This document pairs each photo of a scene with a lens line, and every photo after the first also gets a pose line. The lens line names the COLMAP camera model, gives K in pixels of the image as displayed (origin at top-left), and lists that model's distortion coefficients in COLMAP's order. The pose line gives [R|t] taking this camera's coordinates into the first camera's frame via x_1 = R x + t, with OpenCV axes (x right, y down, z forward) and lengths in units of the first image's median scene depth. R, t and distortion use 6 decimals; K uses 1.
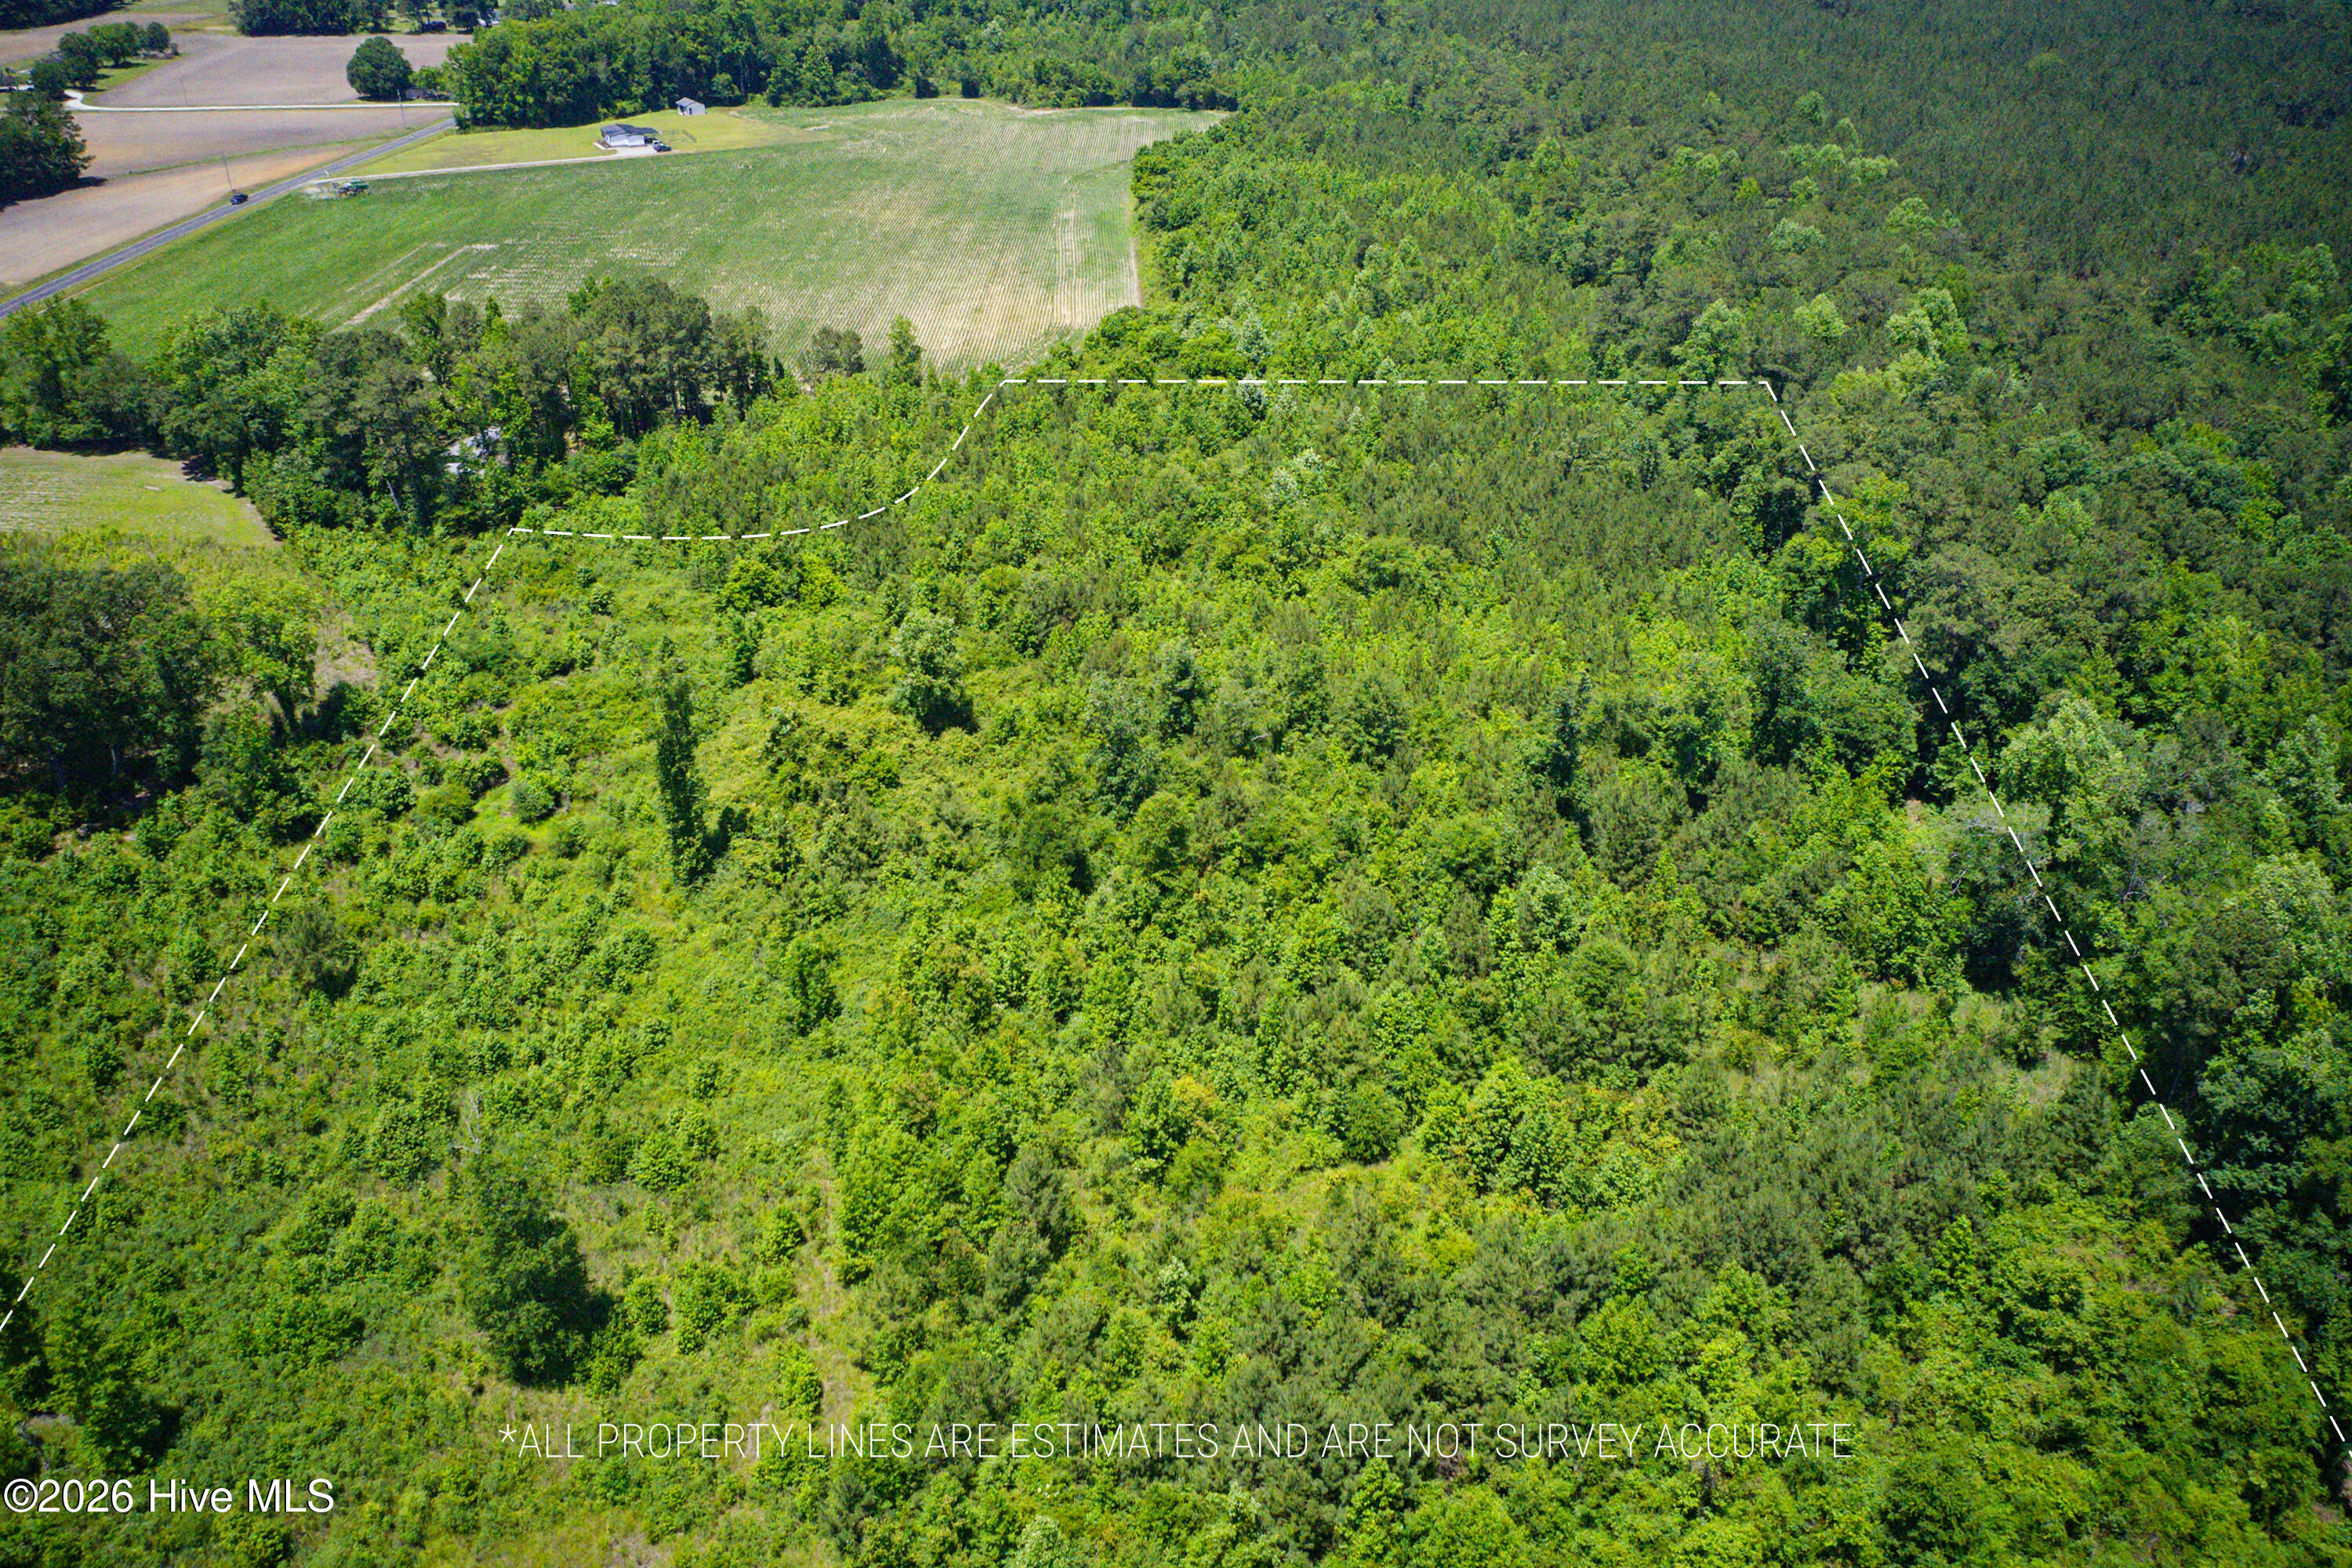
lens RADIAL K [[1816.4, 0, 1174.9], [0, 1816.4, 791.6], [0, 0, 1]] dist [-0.023029, 0.002414]
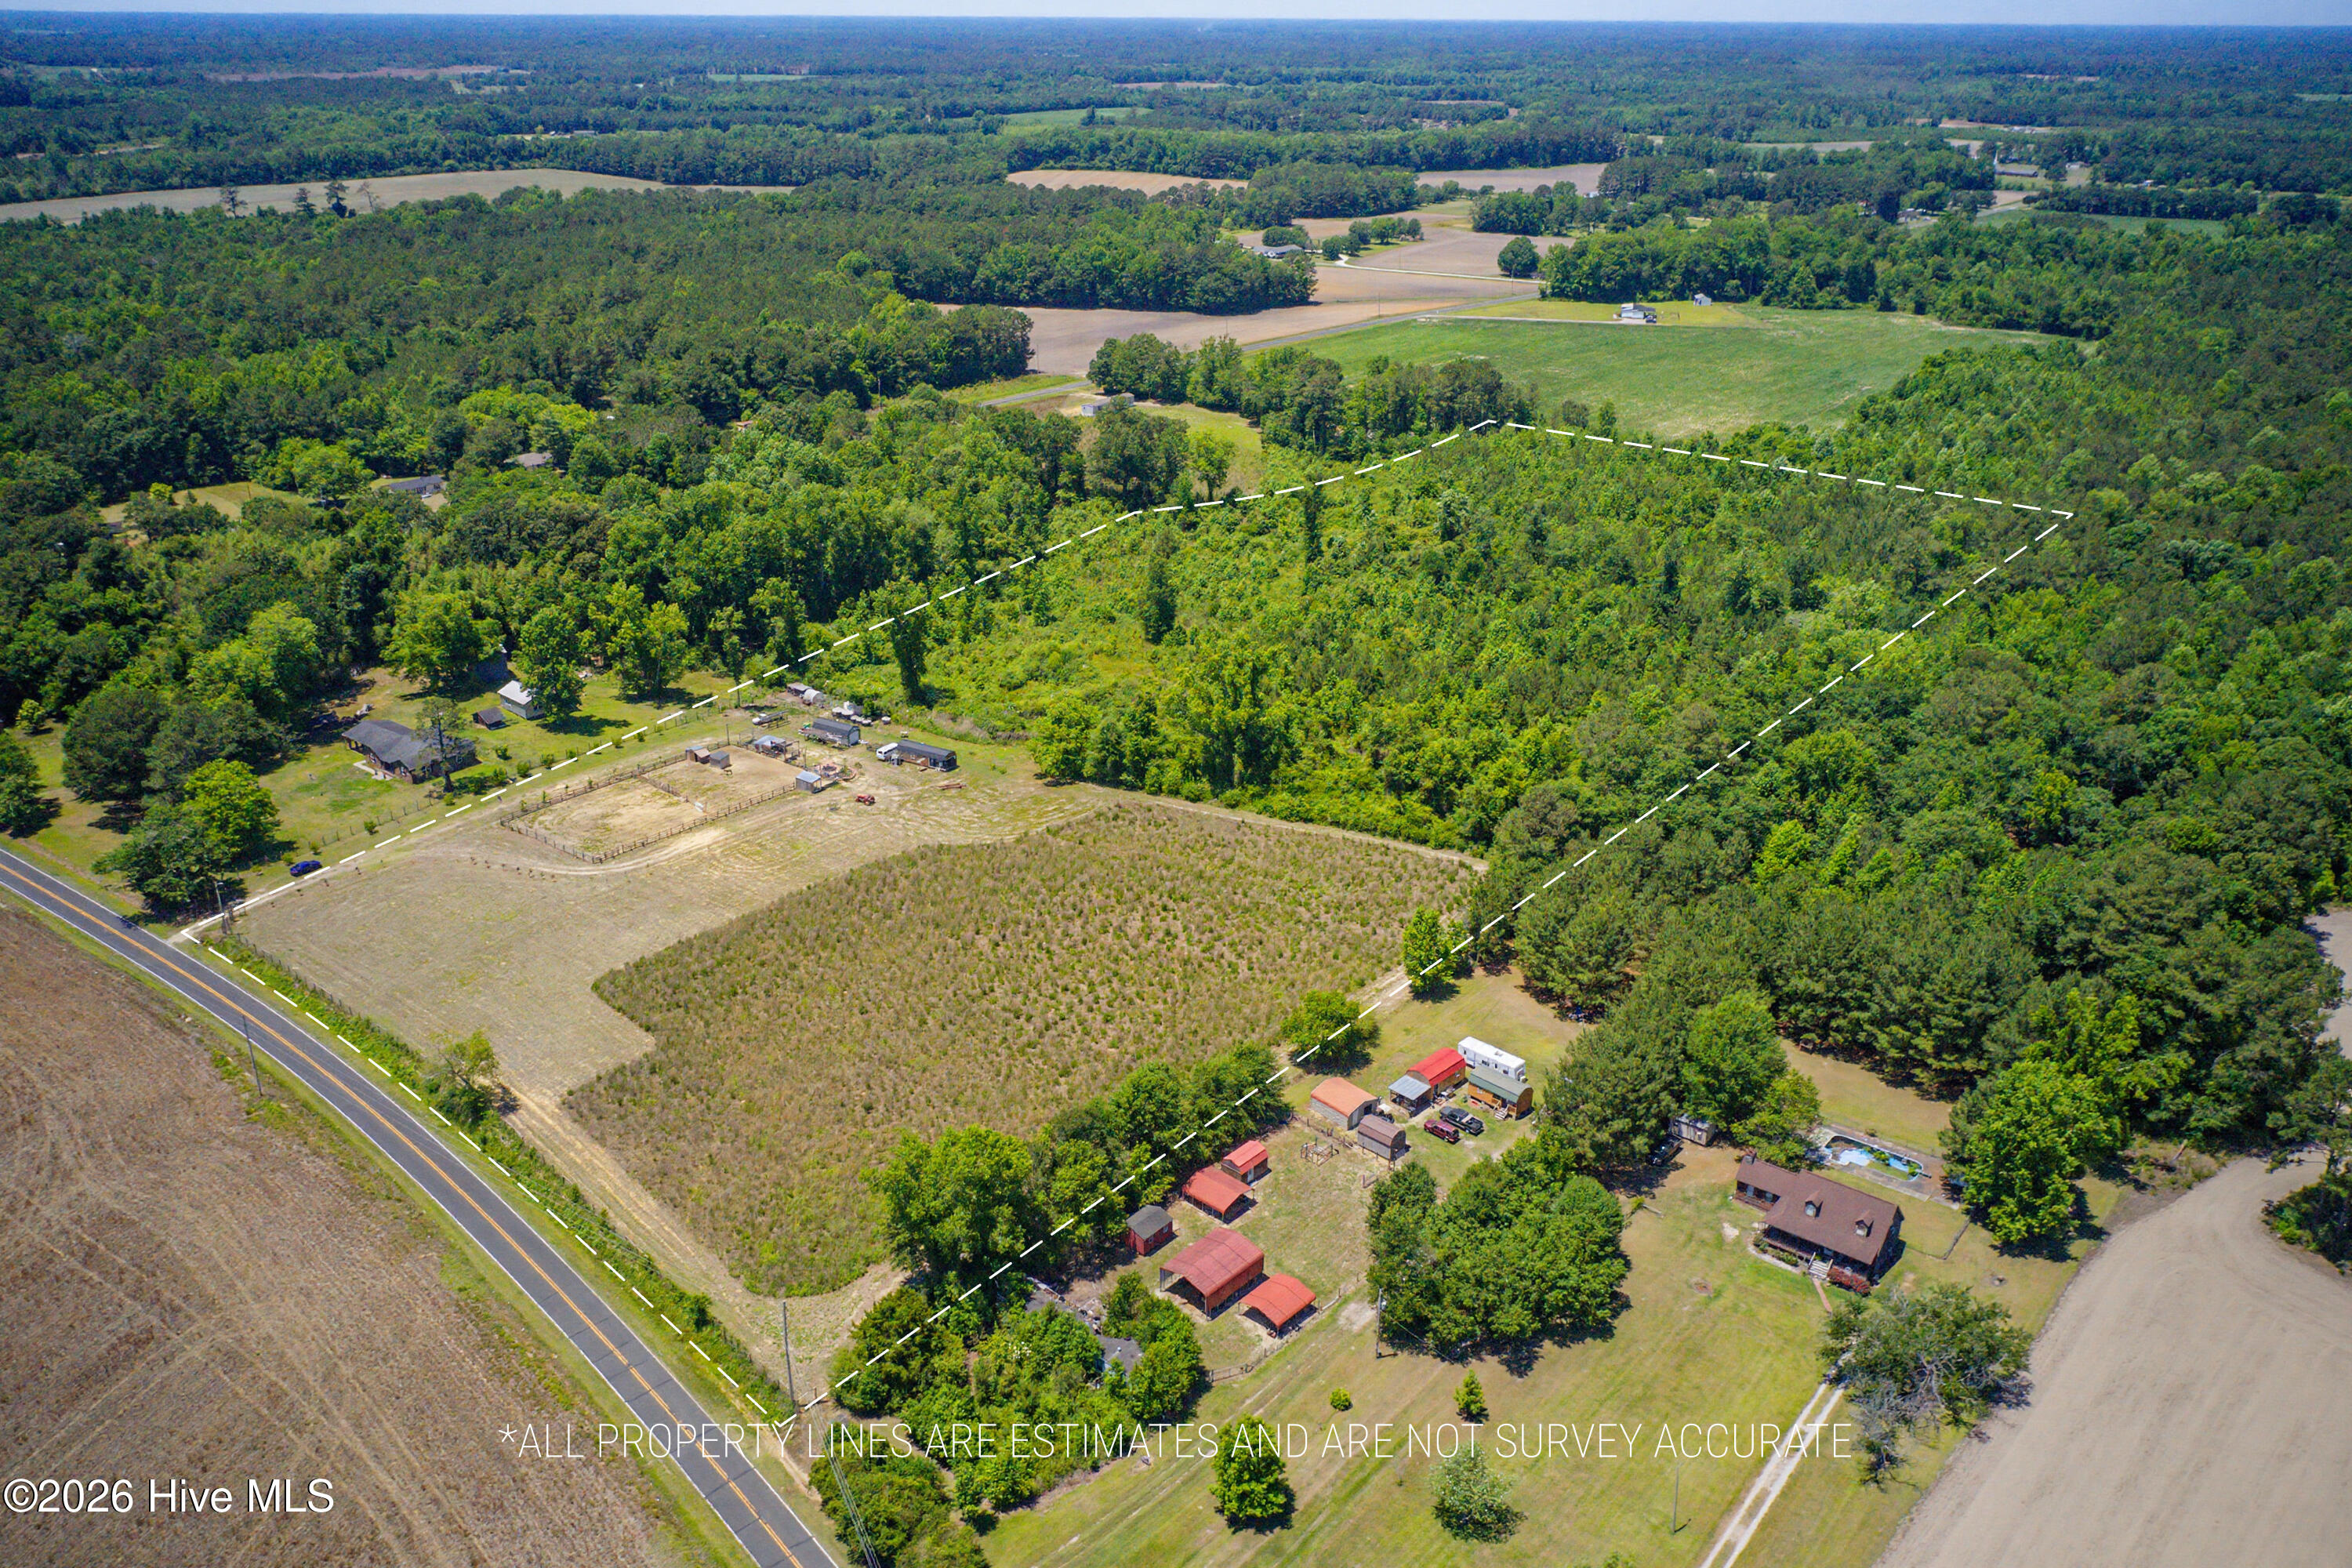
lens RADIAL K [[1816.4, 0, 1164.5], [0, 1816.4, 768.9], [0, 0, 1]] dist [-0.023029, 0.002414]
pose [[0.771007, 0.238317, -0.590553, 0.350459], [-0.308351, 0.951088, -0.018764, 0.134507], [0.557196, 0.196565, 0.806781, -0.323862]]
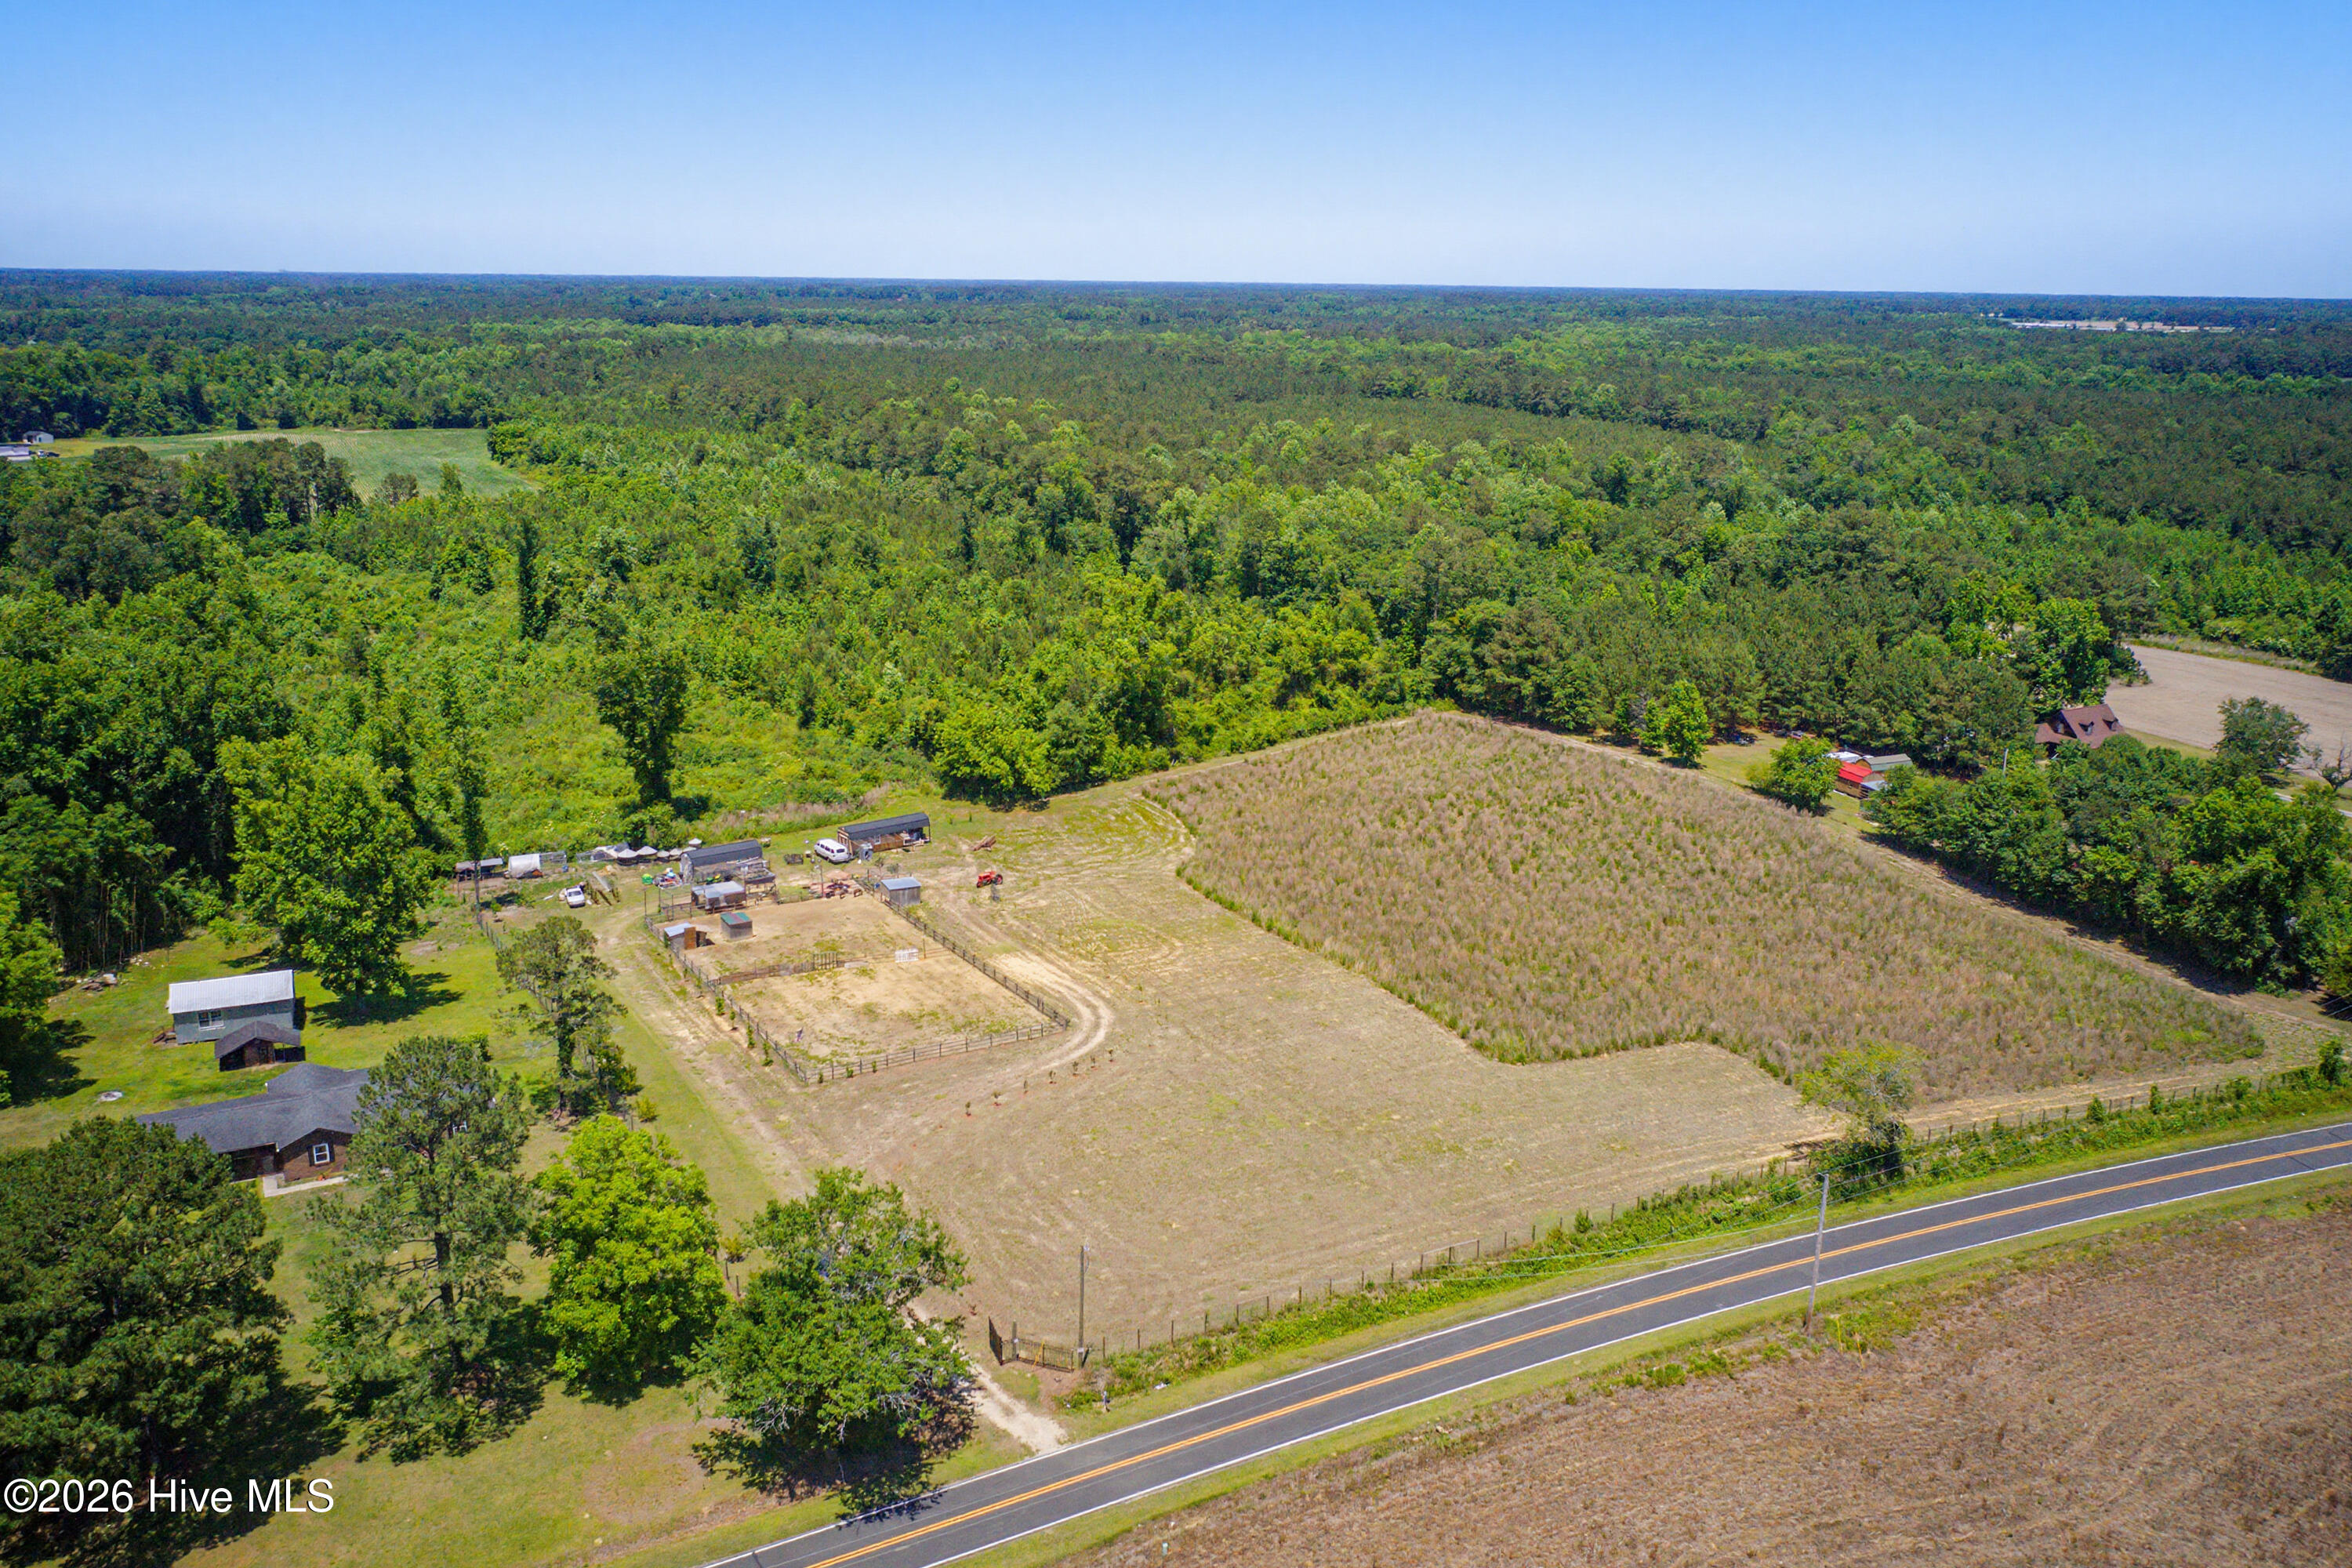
lens RADIAL K [[1816.4, 0, 1178.9], [0, 1816.4, 768.8], [0, 0, 1]] dist [-0.023029, 0.002414]
pose [[0.884443, -0.117727, 0.451553, -0.174969], [0.222906, 0.956702, -0.187173, 0.217469], [-0.409967, 0.266198, 0.872391, -0.270123]]
